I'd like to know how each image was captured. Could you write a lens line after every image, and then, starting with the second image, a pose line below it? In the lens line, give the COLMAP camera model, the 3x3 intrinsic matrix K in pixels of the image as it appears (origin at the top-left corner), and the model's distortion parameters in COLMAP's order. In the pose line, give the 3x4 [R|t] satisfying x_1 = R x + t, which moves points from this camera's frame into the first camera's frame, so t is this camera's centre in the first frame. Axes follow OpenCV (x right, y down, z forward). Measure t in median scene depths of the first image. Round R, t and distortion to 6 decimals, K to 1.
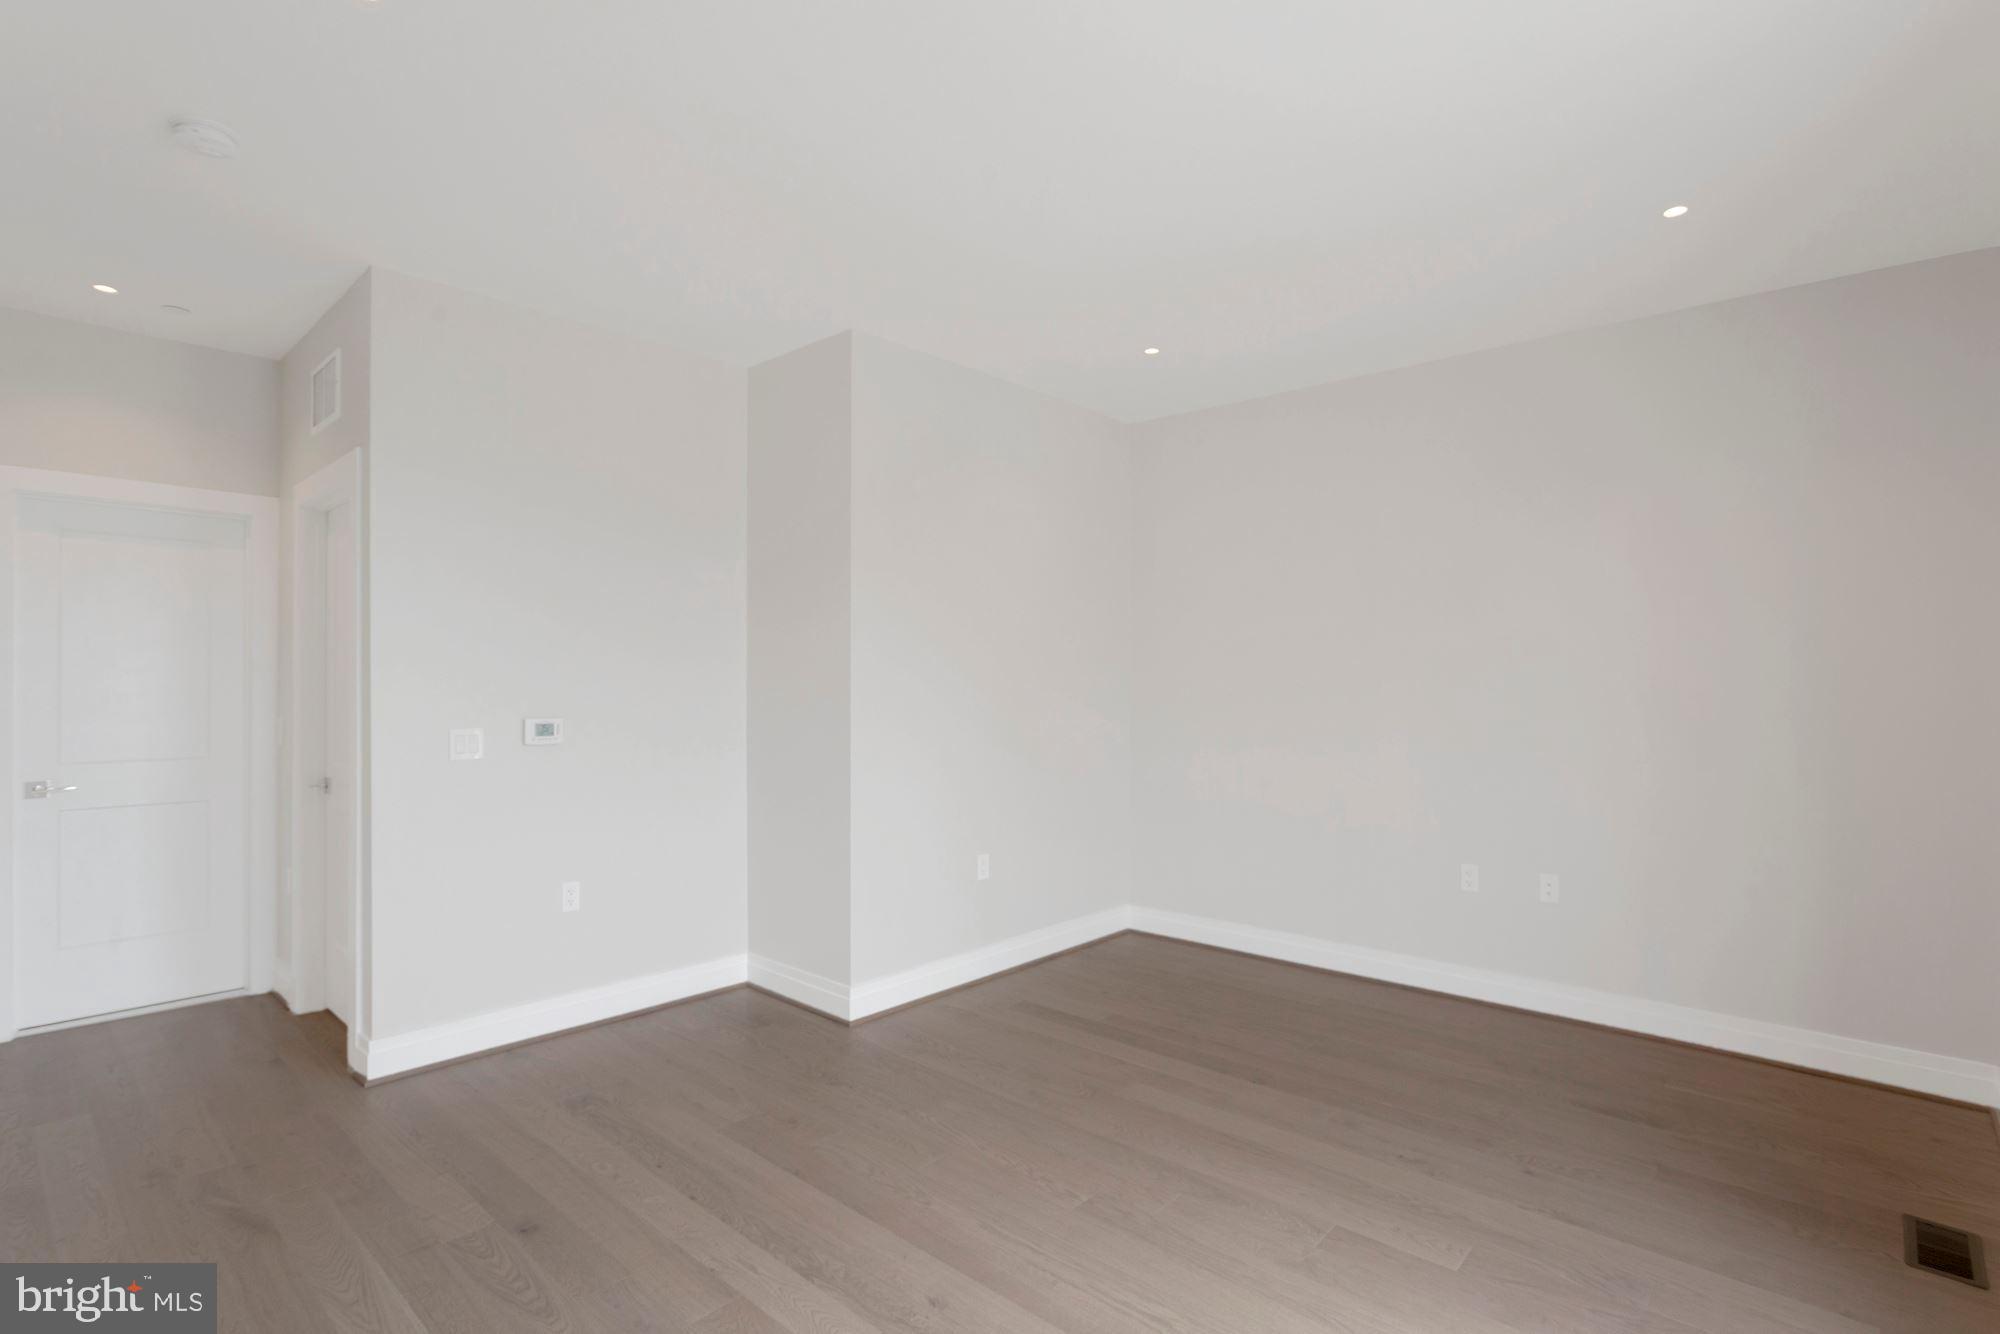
lens RADIAL K [[952.6, 0, 1007.8], [0, 952.6, 674.7], [0, 0, 1]] dist [-0.006460, 0.002954]
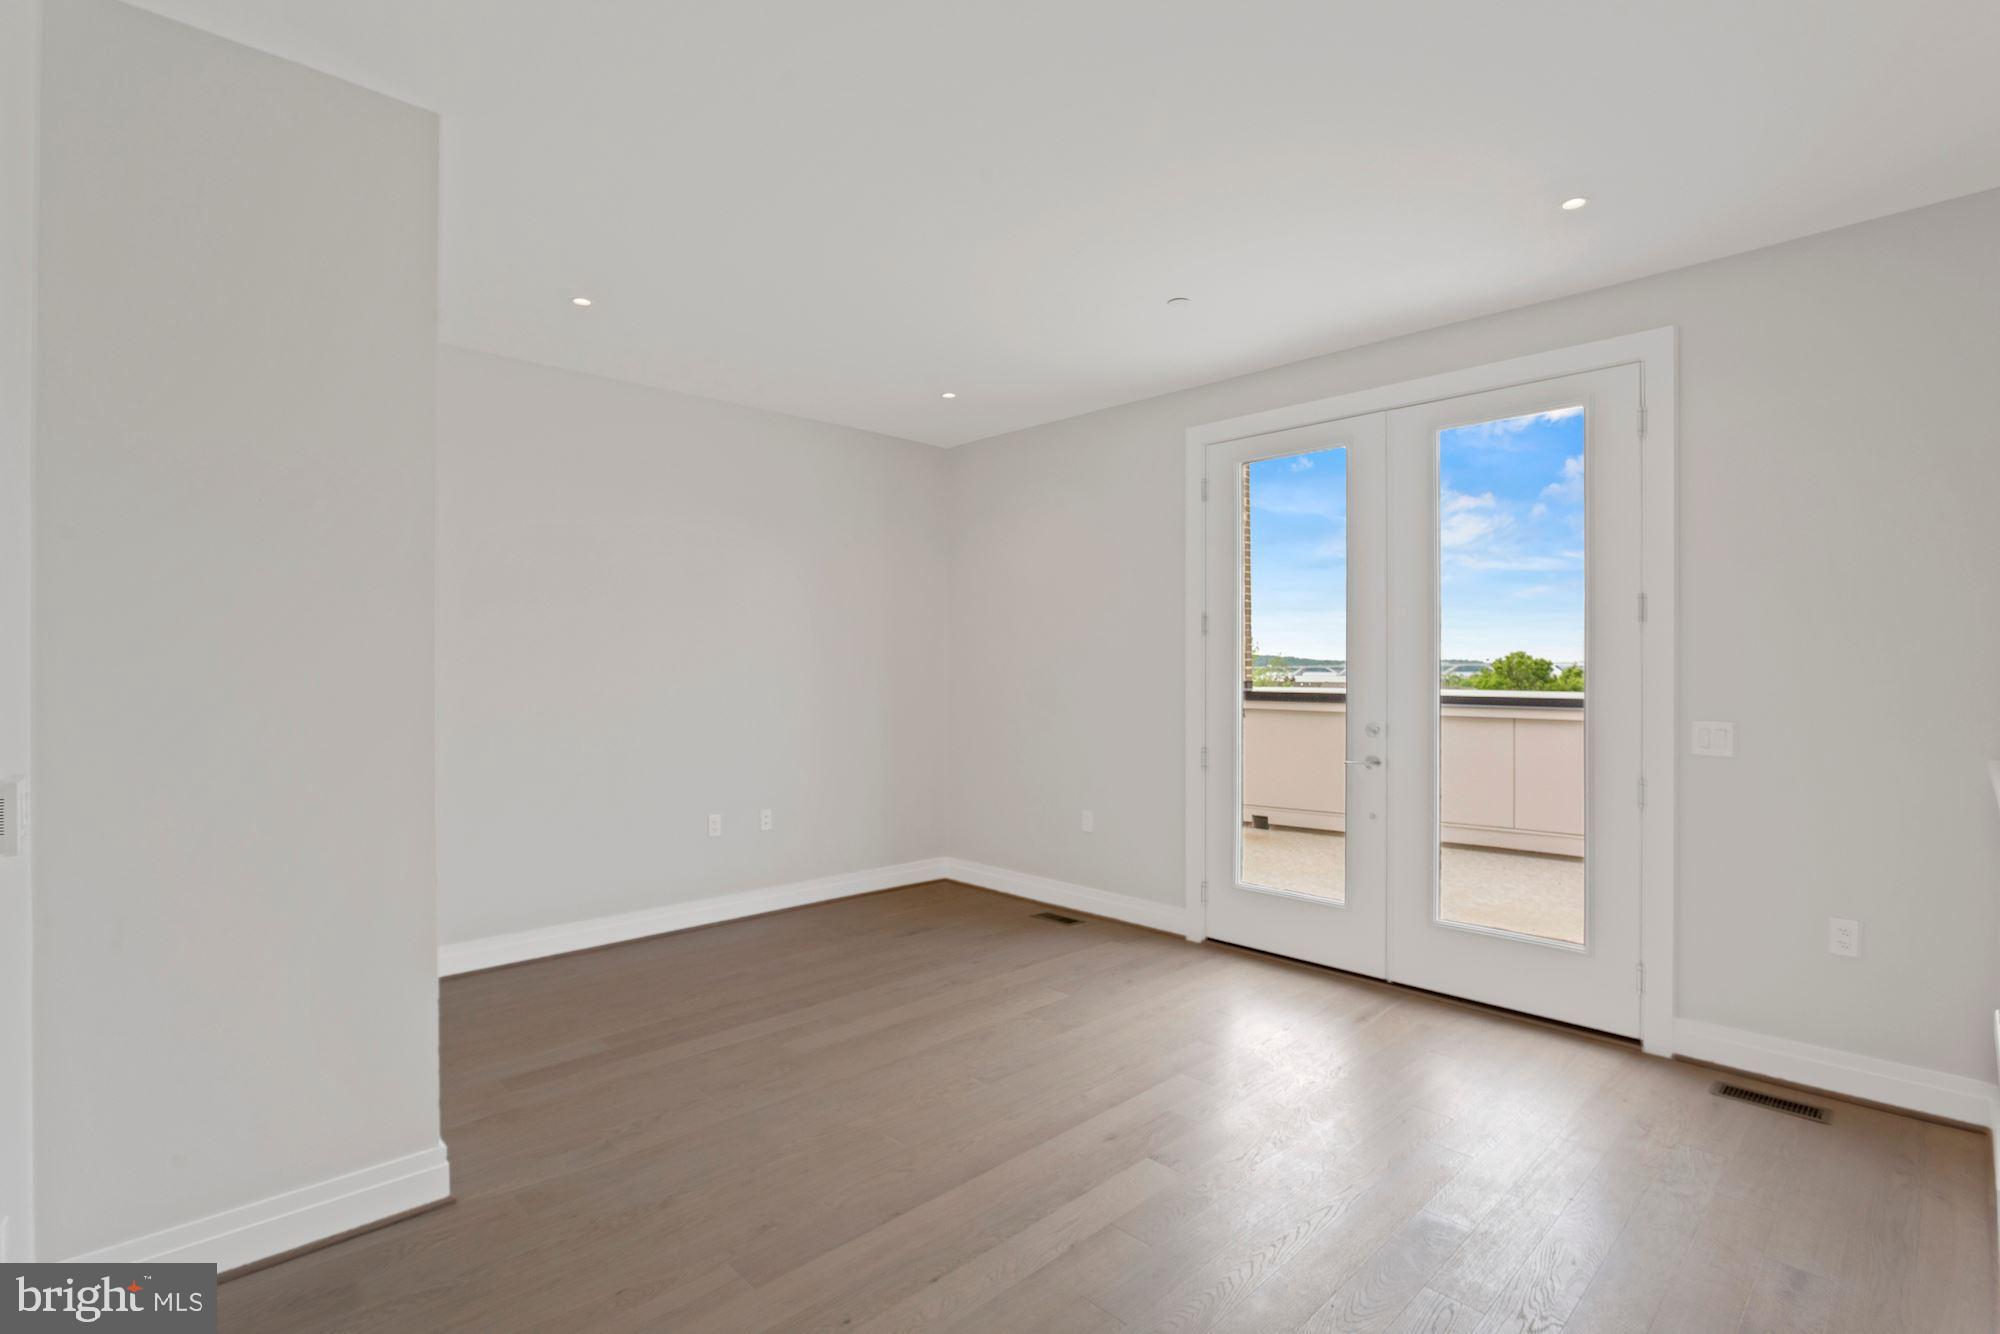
lens RADIAL K [[952.6, 0, 1007.7], [0, 952.6, 668.0], [0, 0, 1]] dist [-0.006460, 0.002954]
pose [[0.052986, 0.002010, 0.998593, -1.159921], [-0.018083, 0.999836, -0.001053, 0.006101], [-0.998431, -0.018002, 0.053014, 0.889445]]
